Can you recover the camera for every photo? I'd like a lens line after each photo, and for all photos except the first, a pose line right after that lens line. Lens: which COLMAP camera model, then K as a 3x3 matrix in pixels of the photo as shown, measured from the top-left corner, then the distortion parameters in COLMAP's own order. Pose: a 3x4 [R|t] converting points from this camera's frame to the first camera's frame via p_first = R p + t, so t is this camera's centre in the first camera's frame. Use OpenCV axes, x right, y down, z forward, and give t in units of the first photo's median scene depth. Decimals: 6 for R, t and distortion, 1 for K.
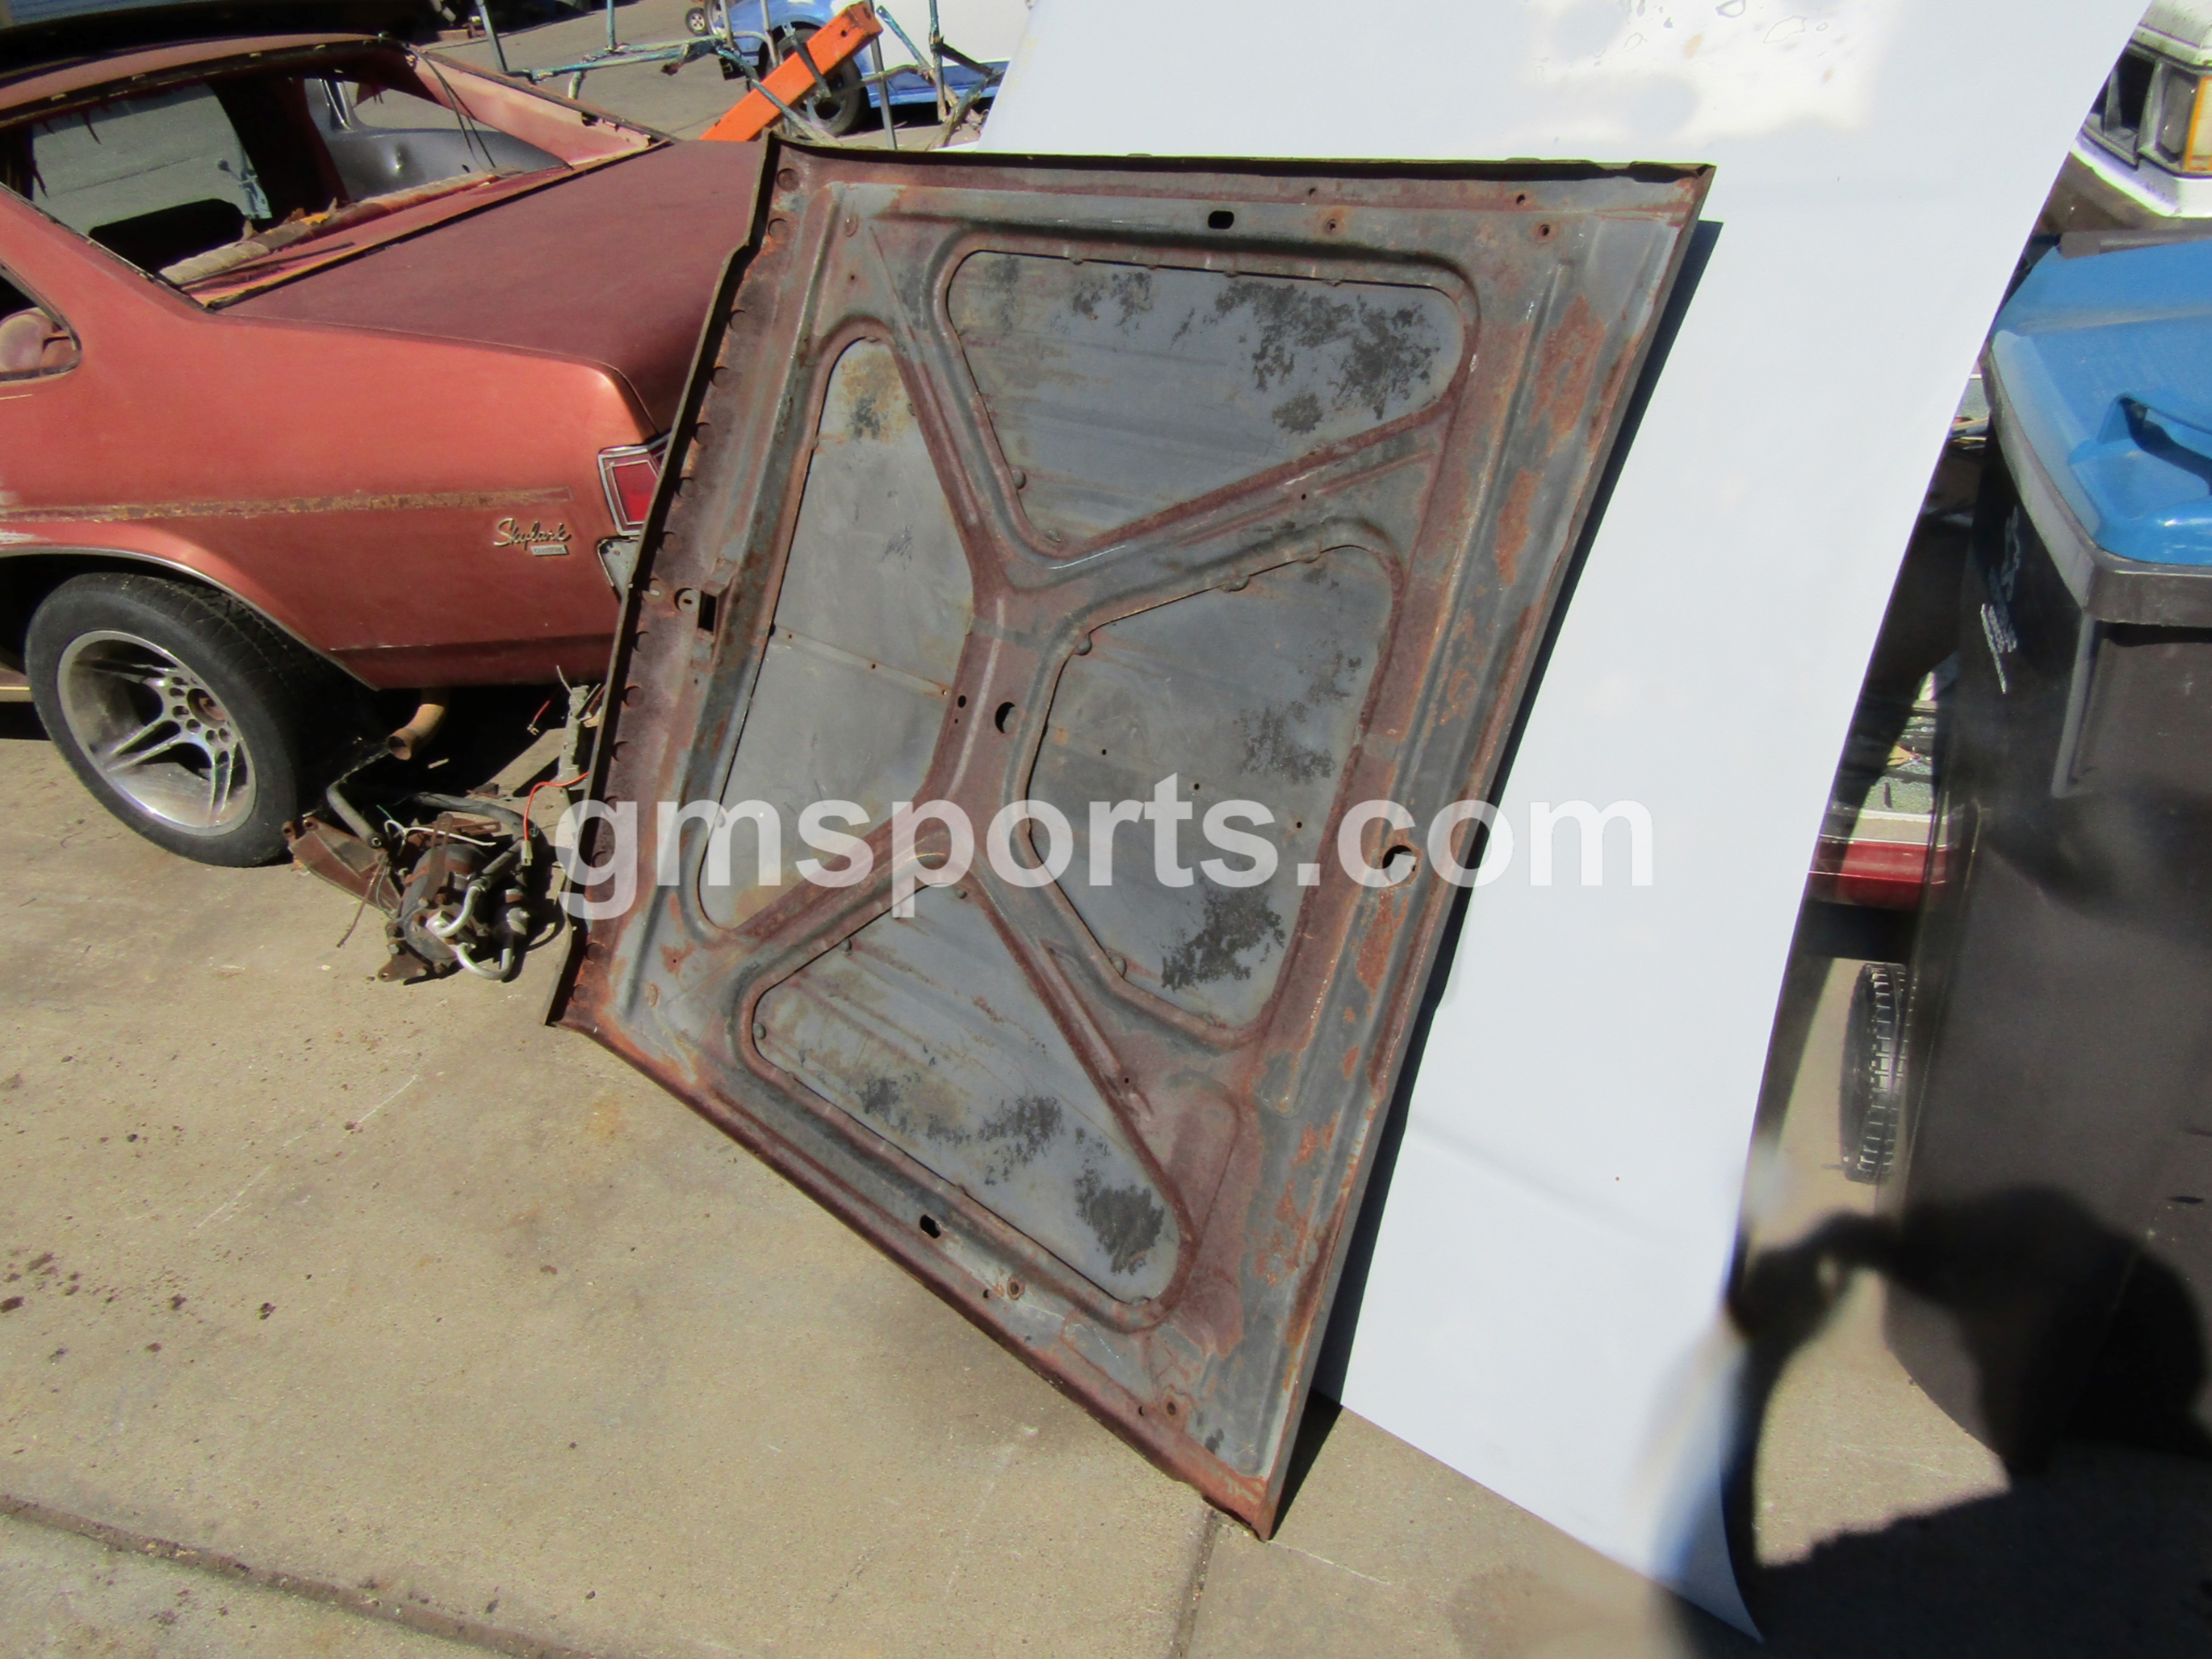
lens RADIAL K [[1596.4, 0, 1106.0], [0, 1596.4, 829.5], [0, 0, 1]] dist [-0.007904, 0.000270]
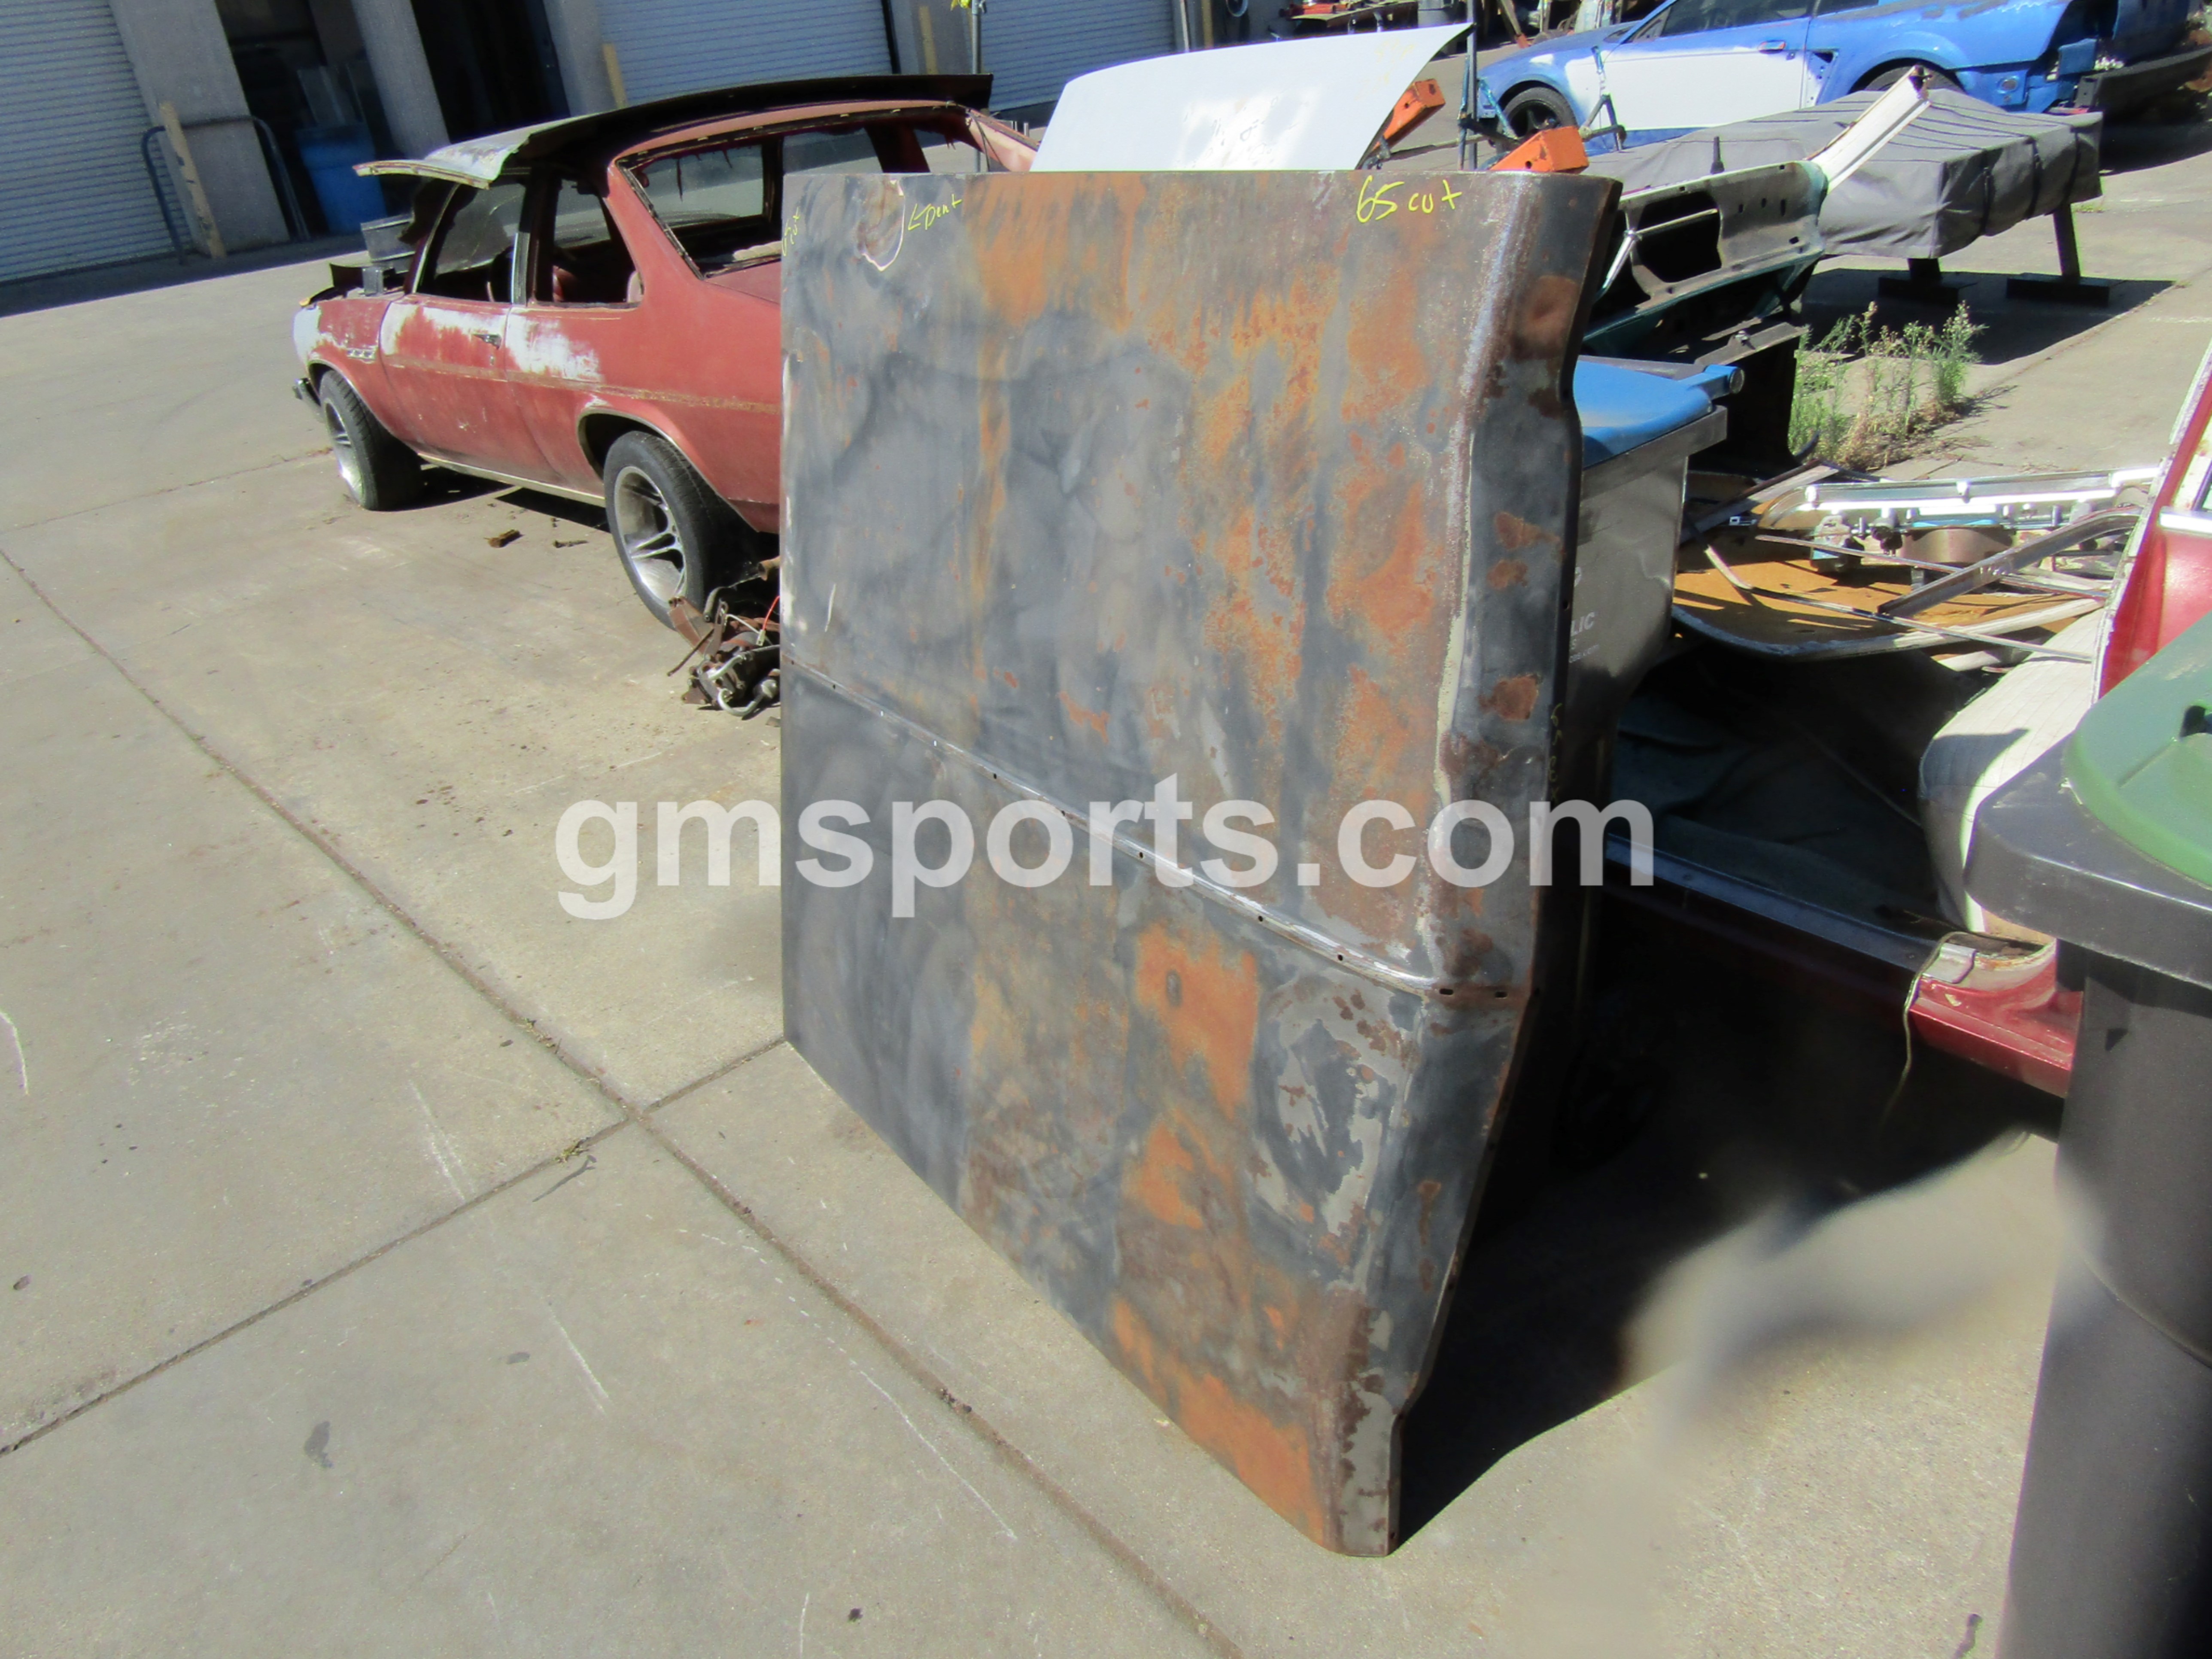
lens RADIAL K [[1597.0, 0, 1121.6], [0, 1597.0, 833.8], [0, 0, 1]] dist [-0.008138, -0.016325]
pose [[0.860974, 0.250248, -0.442832, 0.661092], [-0.255609, 0.965554, 0.048676, 0.032594], [0.439759, 0.071283, 0.895282, -0.225986]]
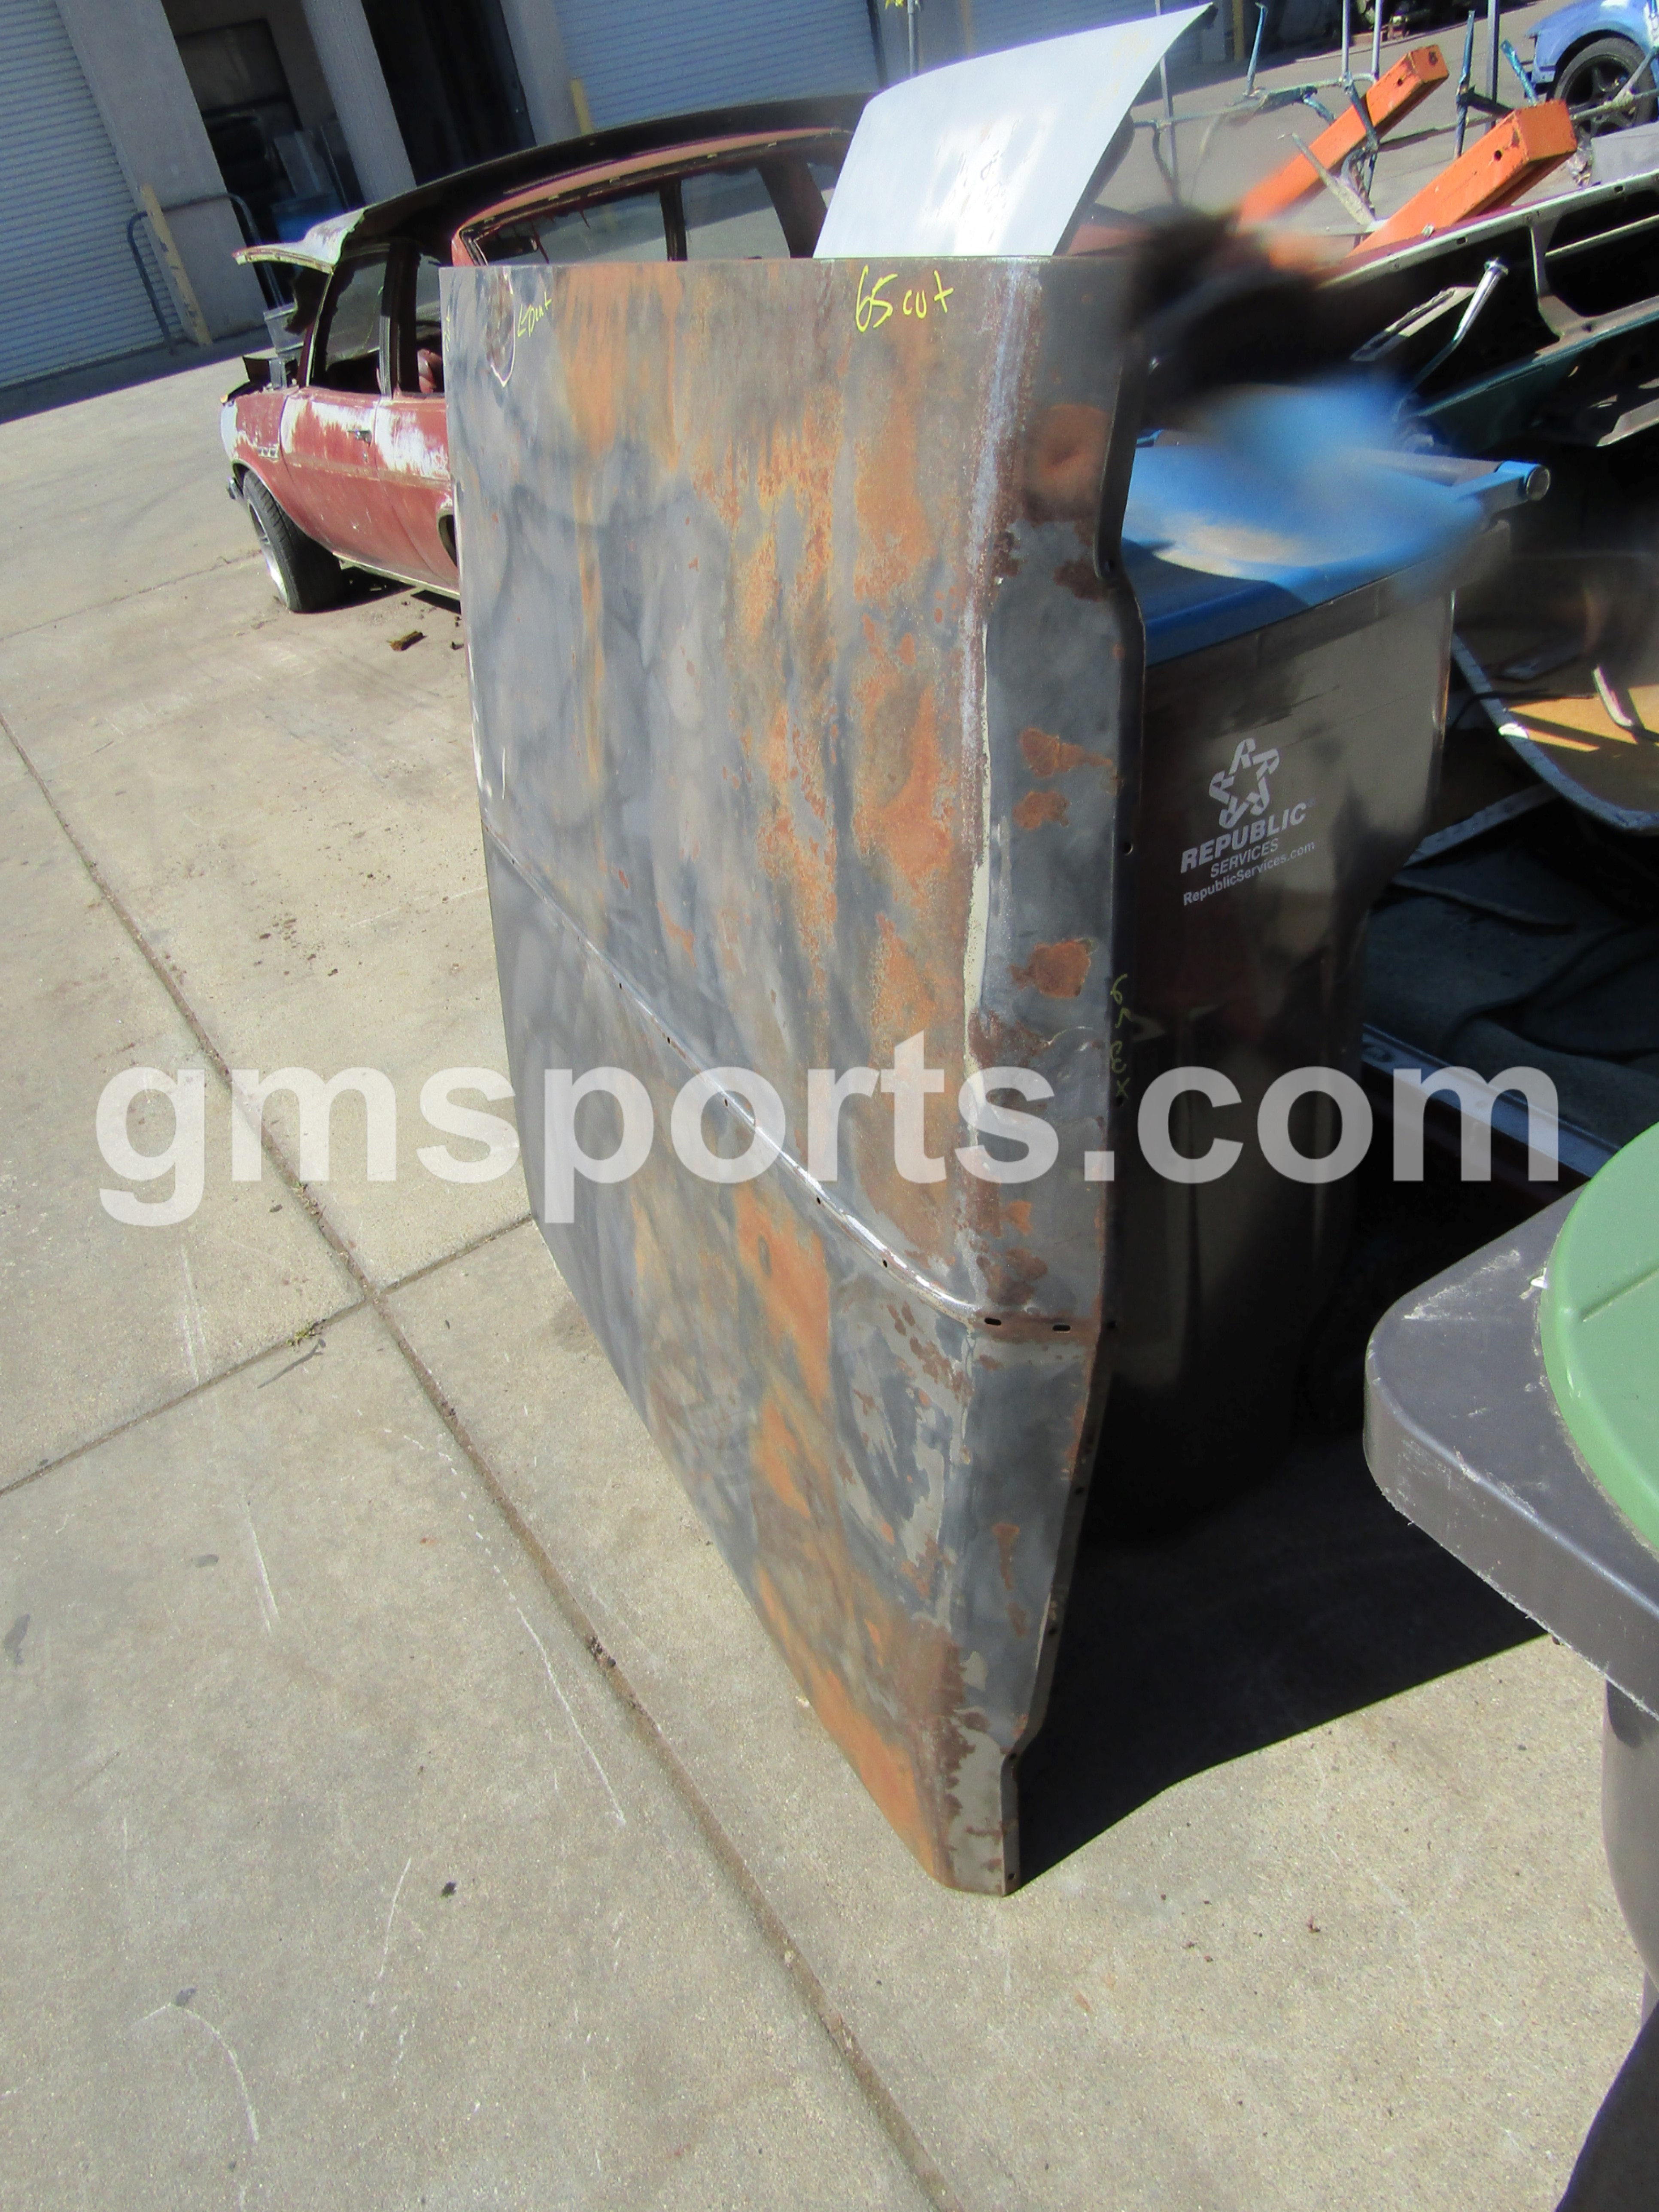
lens RADIAL K [[1596.4, 0, 829.5], [0, 1596.4, 1106.0], [0, 0, 1]] dist [-0.007904, 0.000270]
pose [[0.762918, 0.319772, -0.561874, 0.719674], [-0.232019, 0.946637, 0.223709, -0.056713], [0.603427, -0.040306, 0.796399, -0.069686]]
